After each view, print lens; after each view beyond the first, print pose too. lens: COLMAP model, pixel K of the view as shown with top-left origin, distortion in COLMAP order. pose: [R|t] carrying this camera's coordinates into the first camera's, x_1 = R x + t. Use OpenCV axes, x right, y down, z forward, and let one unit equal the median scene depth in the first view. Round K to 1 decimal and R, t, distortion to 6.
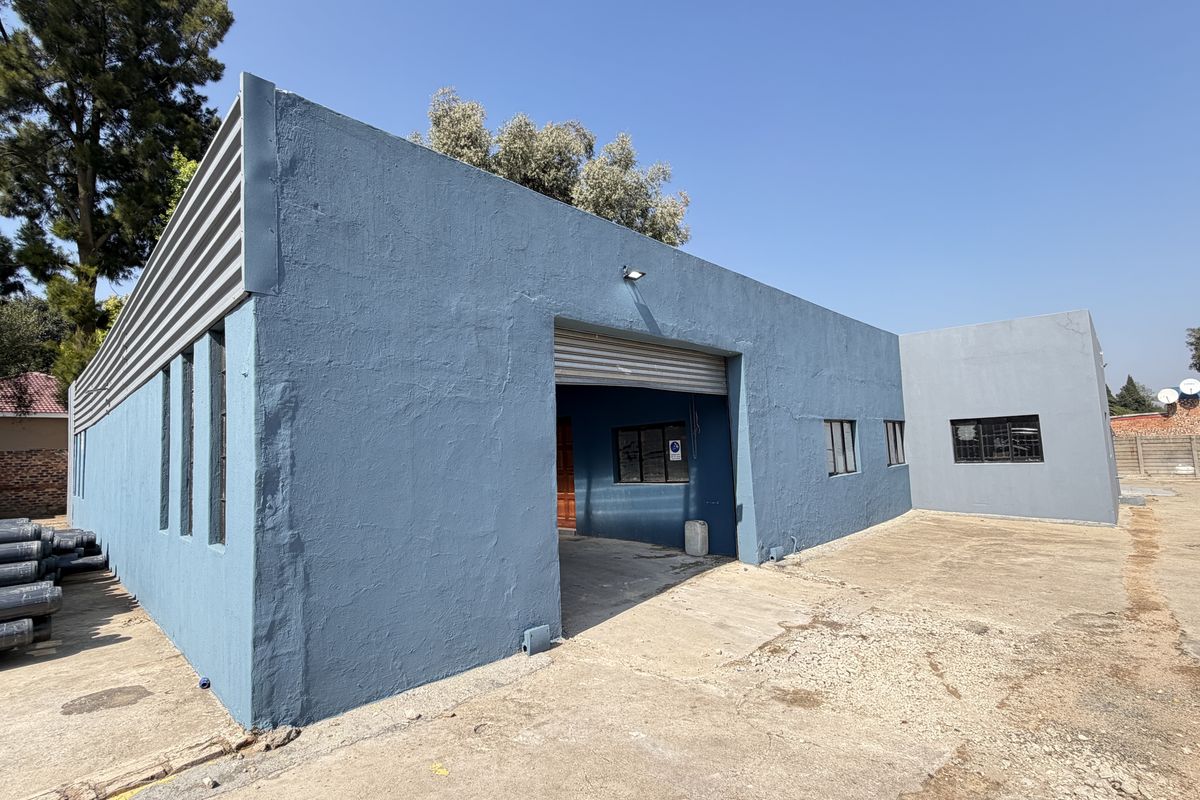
lens RADIAL K [[564.0, 0, 596.7], [0, 564.0, 402.1], [0, 0, 1]] dist [-0.000893, -0.000538]
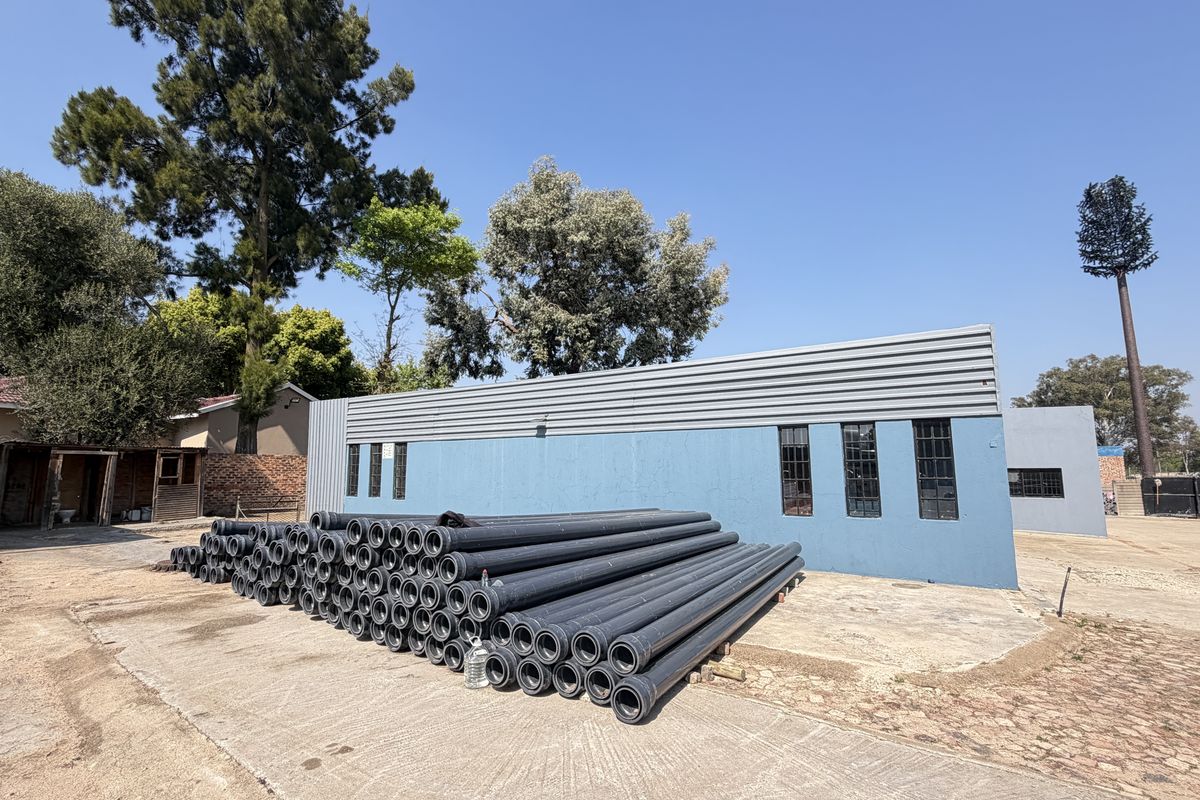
lens RADIAL K [[564.0, 0, 598.1], [0, 564.0, 401.6], [0, 0, 1]] dist [-0.000893, -0.000538]
pose [[0.978178, 0.070801, 0.195334, -1.578722], [-0.062149, 0.996810, -0.050081, -0.008315], [-0.198257, 0.036848, 0.979457, -0.606140]]
